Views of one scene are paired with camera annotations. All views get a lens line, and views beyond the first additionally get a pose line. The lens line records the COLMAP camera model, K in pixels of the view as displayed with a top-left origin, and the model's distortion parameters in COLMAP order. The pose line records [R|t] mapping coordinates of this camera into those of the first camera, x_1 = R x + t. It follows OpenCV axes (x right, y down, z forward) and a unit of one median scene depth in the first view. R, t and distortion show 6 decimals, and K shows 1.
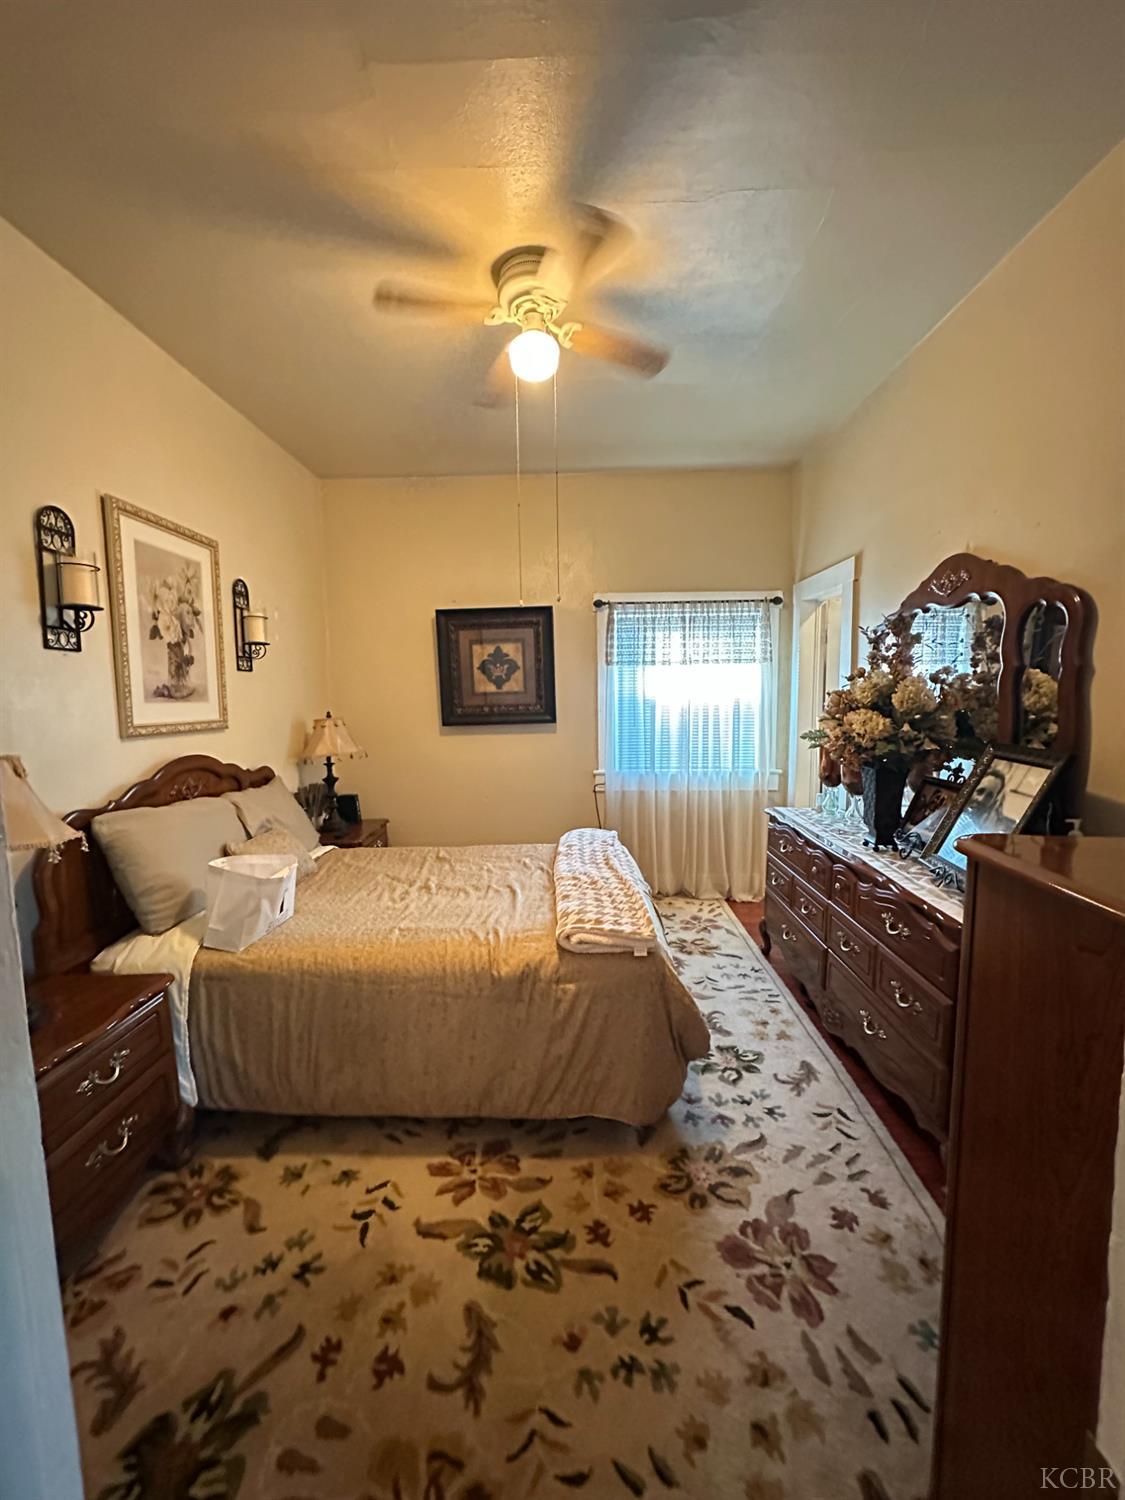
lens RADIAL K [[590.7, 0, 566.0], [0, 590.7, 745.8], [0, 0, 1]] dist [0.000026, 0.000072]
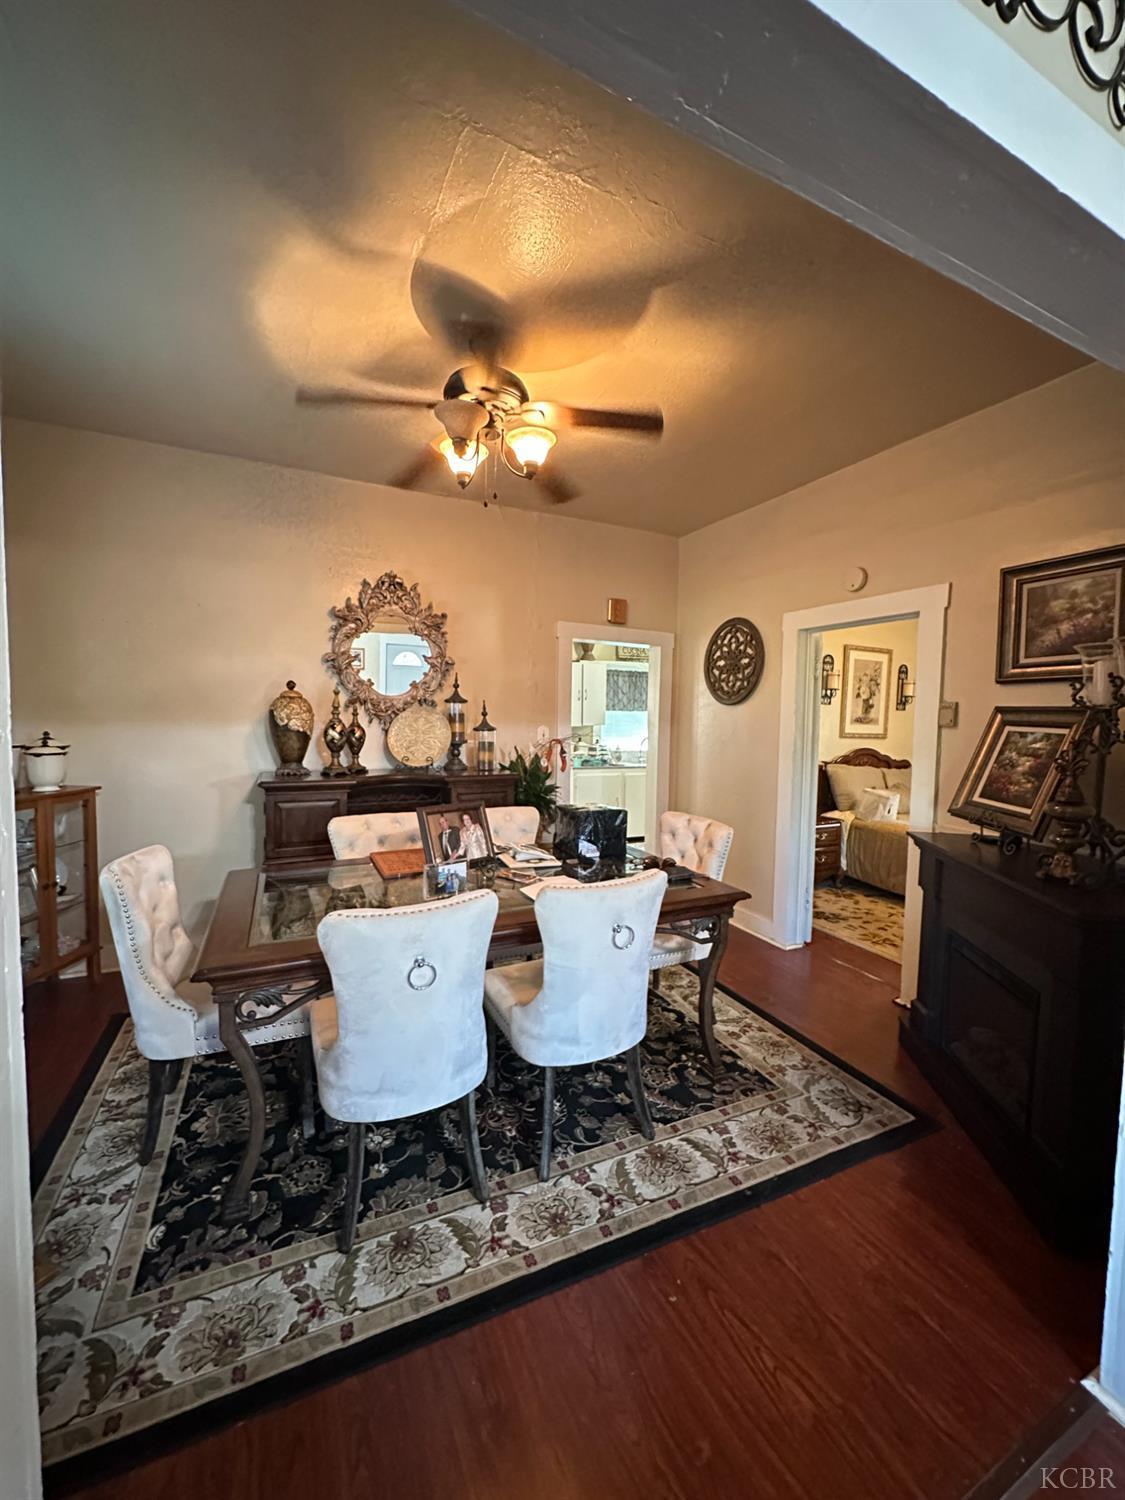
lens RADIAL K [[590.7, 0, 564.2], [0, 590.7, 752.7], [0, 0, 1]] dist [0.000026, 0.000072]
pose [[0.447067, 0.079981, -0.890918, 0.903137], [-0.109444, 0.993402, 0.034262, 0.086298], [0.887780, 0.082189, 0.452871, -1.099362]]
